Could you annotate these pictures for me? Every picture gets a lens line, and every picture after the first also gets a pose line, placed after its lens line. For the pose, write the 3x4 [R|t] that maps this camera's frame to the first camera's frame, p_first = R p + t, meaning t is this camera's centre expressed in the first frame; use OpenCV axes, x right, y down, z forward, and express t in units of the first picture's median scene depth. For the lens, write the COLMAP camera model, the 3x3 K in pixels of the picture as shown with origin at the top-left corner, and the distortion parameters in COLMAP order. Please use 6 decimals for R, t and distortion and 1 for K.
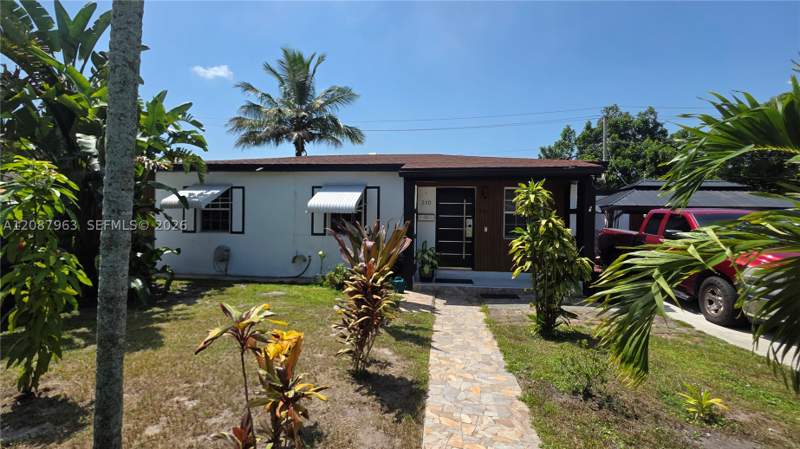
lens RADIAL K [[355.4, 0, 401.0], [0, 355.4, 221.4], [0, 0, 1]] dist [0.000481, 0.000335]
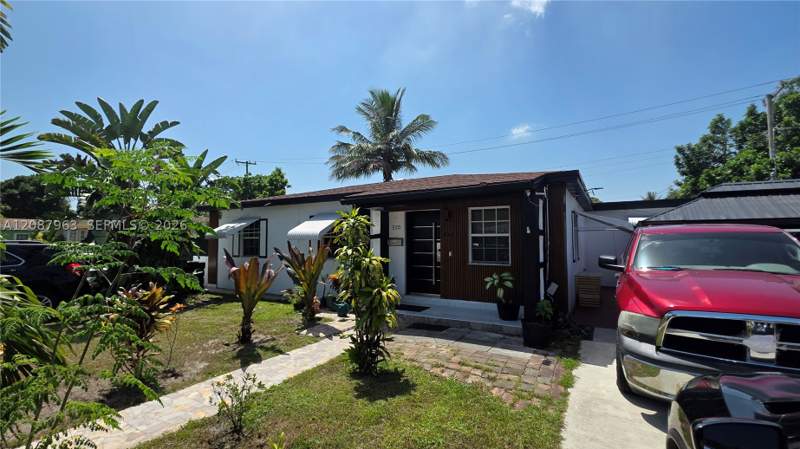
lens RADIAL K [[355.4, 0, 401.0], [0, 355.4, 221.4], [0, 0, 1]] dist [0.000481, 0.000335]
pose [[0.915276, -0.041127, -0.400722, 0.451074], [0.017671, 0.997916, -0.062057, -0.006187], [0.402439, 0.049718, 0.914096, 0.084643]]
